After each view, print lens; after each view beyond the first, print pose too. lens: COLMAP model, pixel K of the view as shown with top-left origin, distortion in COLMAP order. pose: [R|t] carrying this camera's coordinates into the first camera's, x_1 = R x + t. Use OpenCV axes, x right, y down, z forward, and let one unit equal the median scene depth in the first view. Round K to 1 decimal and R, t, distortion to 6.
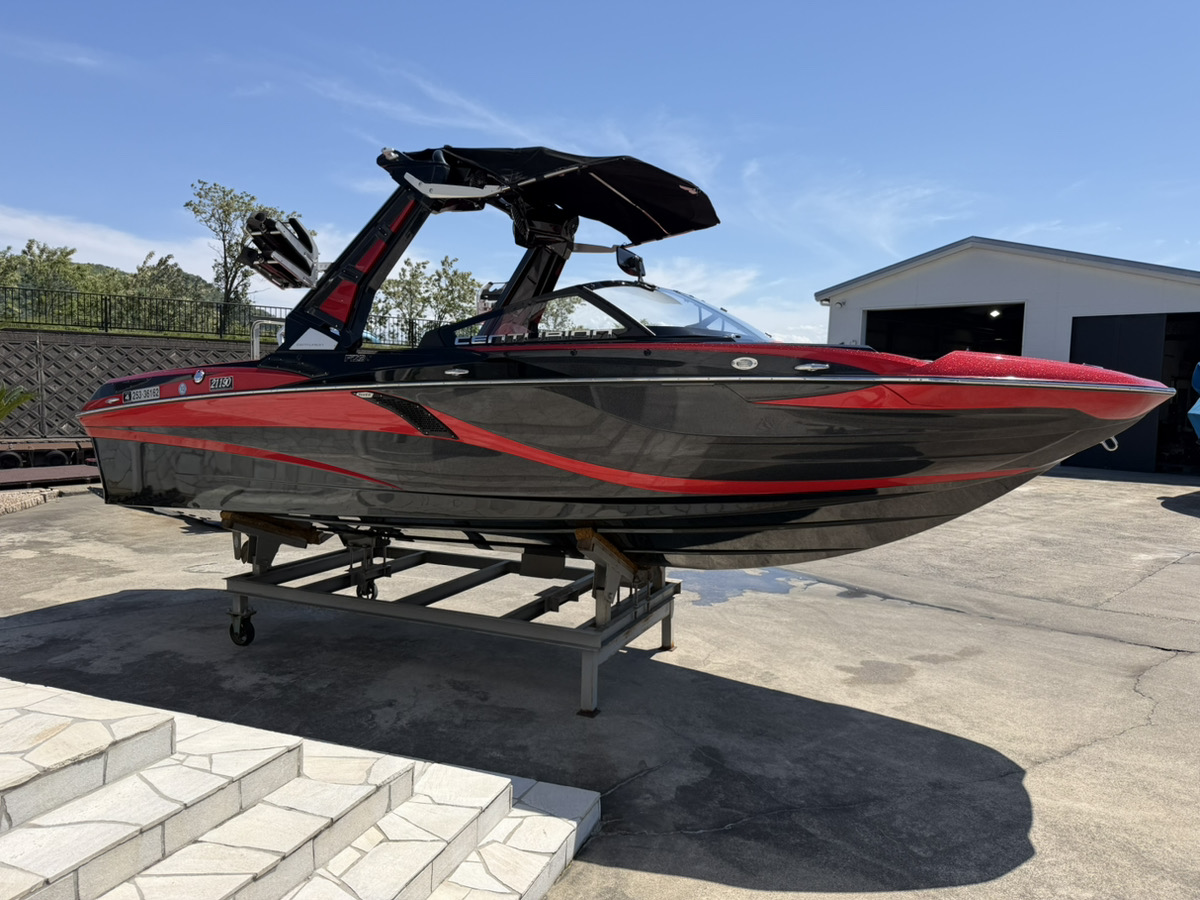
lens RADIAL K [[837.6, 0, 592.9], [0, 837.6, 446.4], [0, 0, 1]] dist [0.097456, -0.164820]
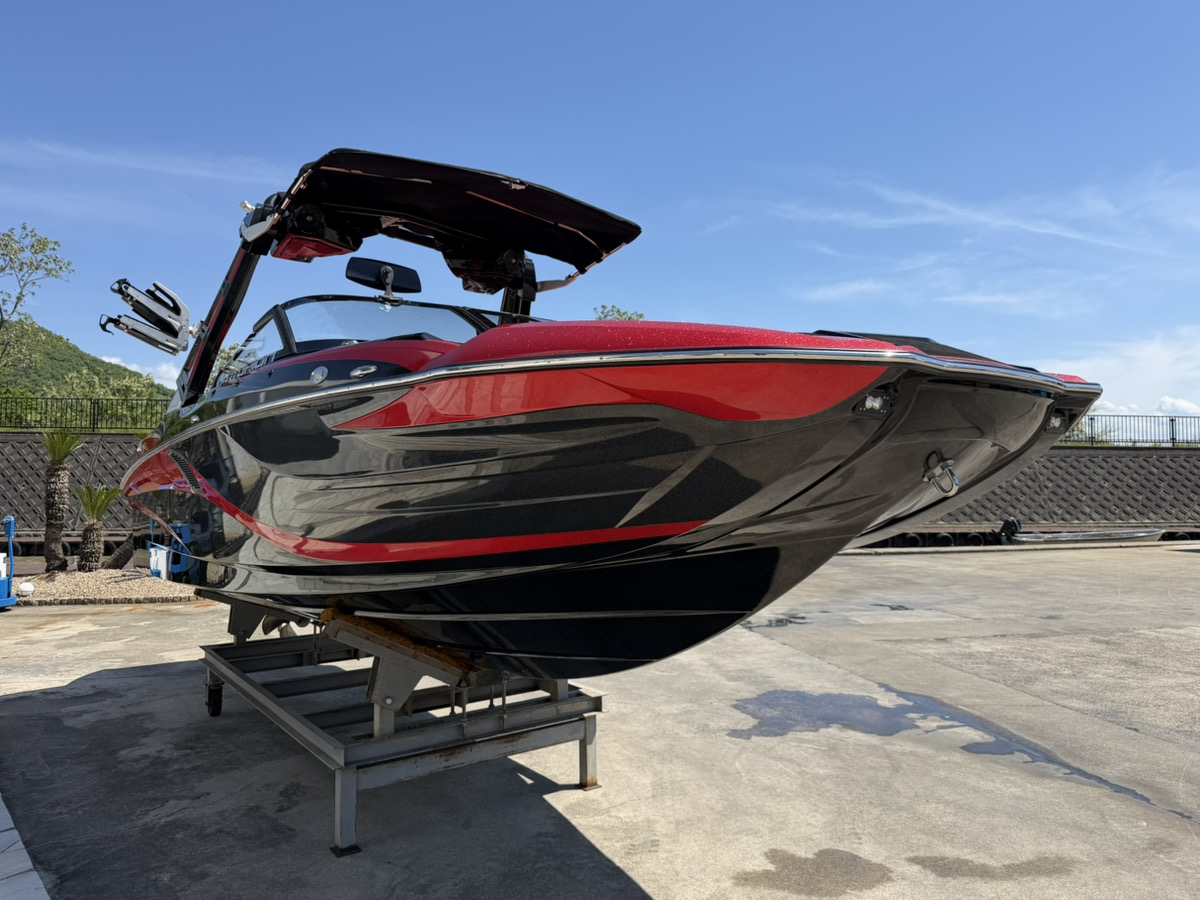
lens RADIAL K [[852.1, 0, 603.5], [0, 852.1, 424.6], [0, 0, 1]] dist [-0.007989, 0.000299]
pose [[0.874899, -0.053394, -0.481354, 0.520291], [-0.015928, 0.990194, -0.138787, 0.028856], [0.484044, 0.129092, 0.865469, 0.337310]]
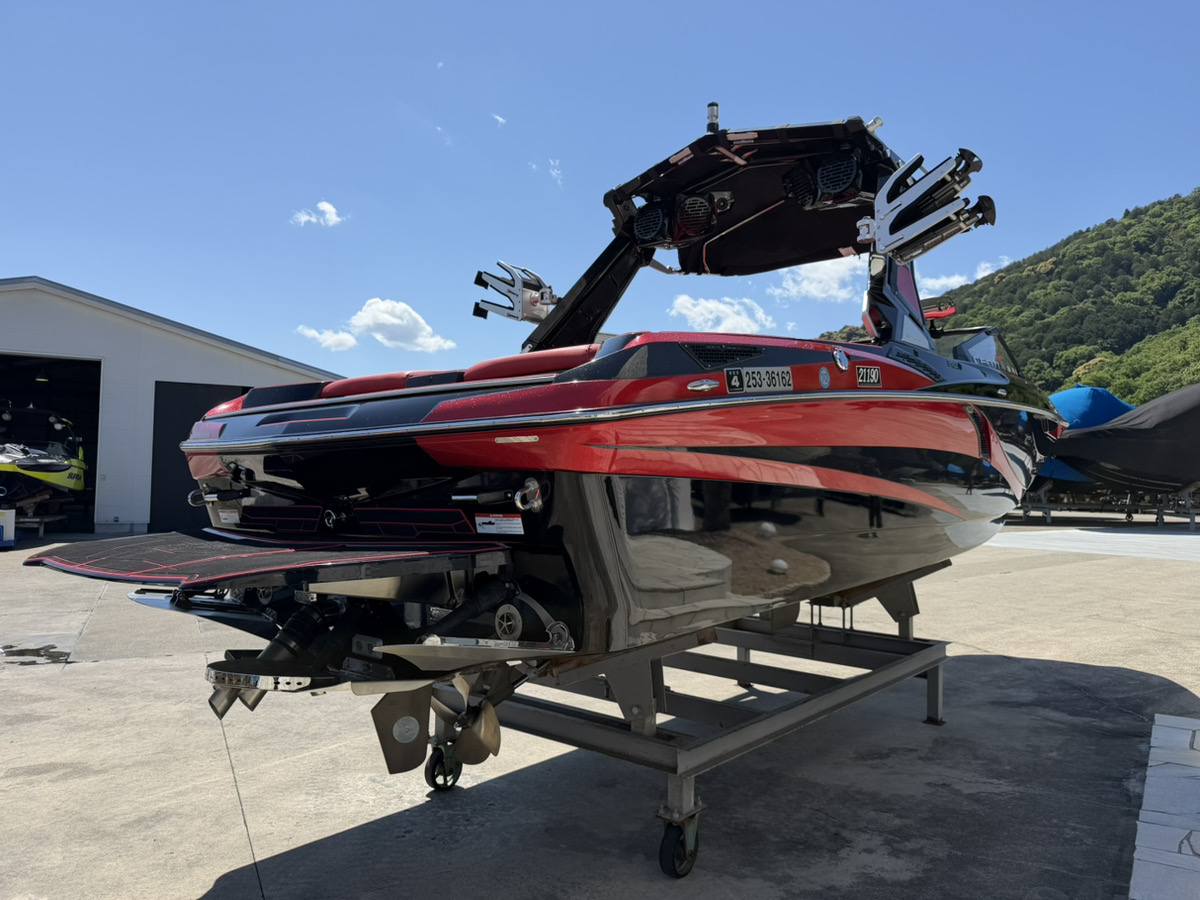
lens RADIAL K [[852.1, 0, 603.5], [0, 852.1, 424.6], [0, 0, 1]] dist [-0.007989, 0.000299]
pose [[0.256311, 0.049284, 0.965337, -1.008414], [0.061359, 0.995855, -0.067134, -0.008611], [-0.964645, 0.076439, 0.252225, 0.958260]]
